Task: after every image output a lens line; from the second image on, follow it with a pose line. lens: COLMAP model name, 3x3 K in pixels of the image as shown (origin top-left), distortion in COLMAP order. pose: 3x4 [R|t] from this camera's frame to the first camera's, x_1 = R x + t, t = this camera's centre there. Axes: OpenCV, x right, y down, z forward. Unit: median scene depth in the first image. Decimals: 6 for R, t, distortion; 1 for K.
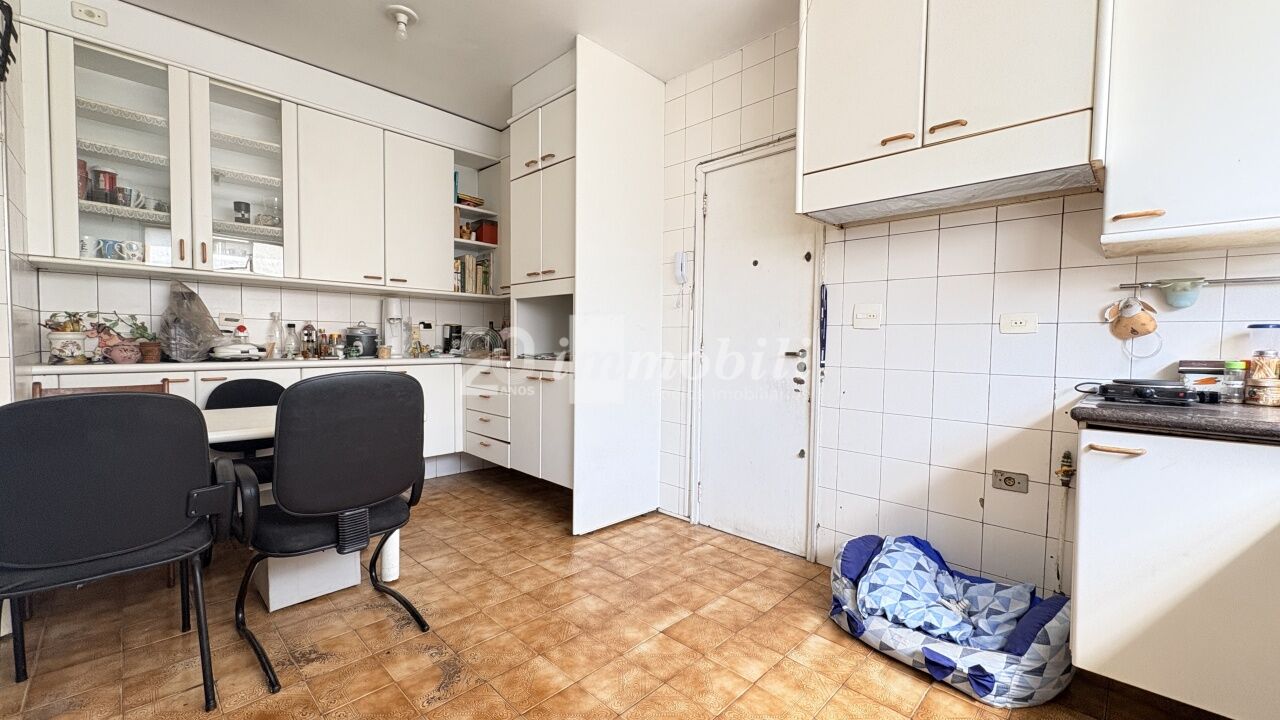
lens RADIAL K [[509.6, 0, 639.8], [0, 509.6, 361.7], [0, 0, 1]] dist [-0.000287, -0.000016]
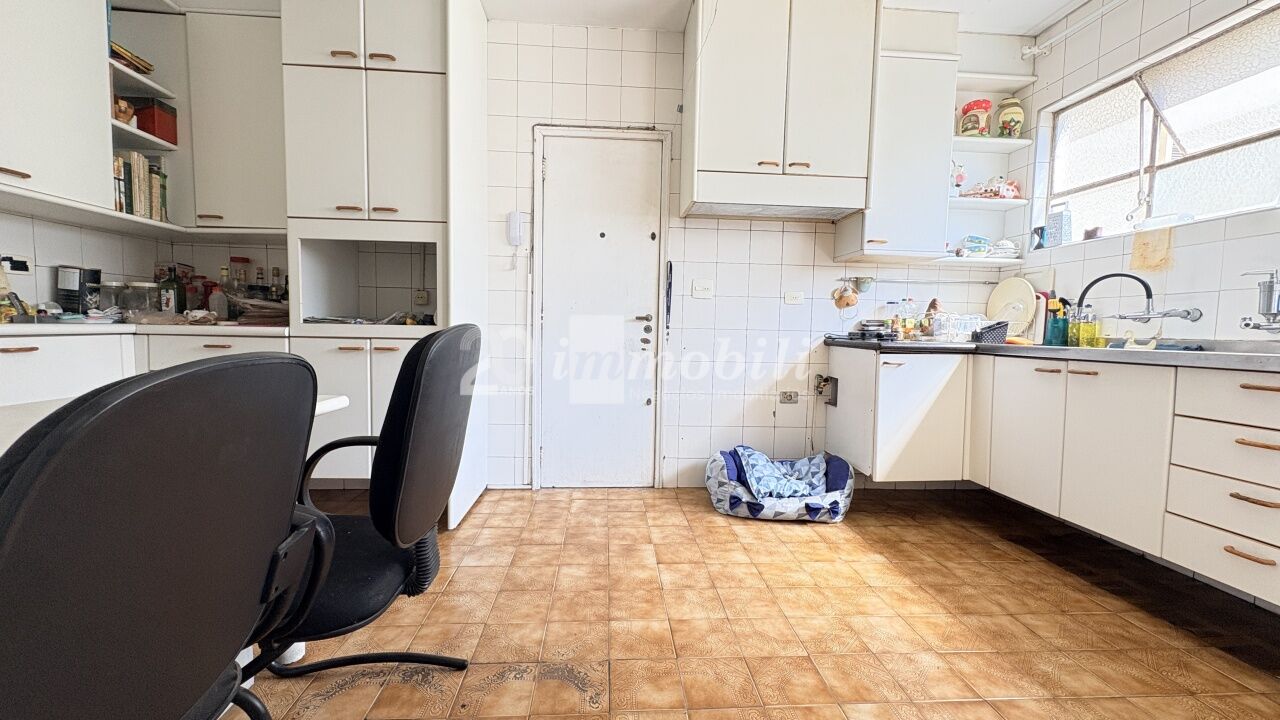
lens RADIAL K [[509.6, 0, 639.8], [0, 509.6, 361.7], [0, 0, 1]] dist [-0.000287, -0.000016]
pose [[0.664019, -0.050088, 0.746036, -0.615375], [0.019251, 0.998568, 0.049908, 0.027773], [-0.747468, -0.018778, 0.664033, 0.235164]]
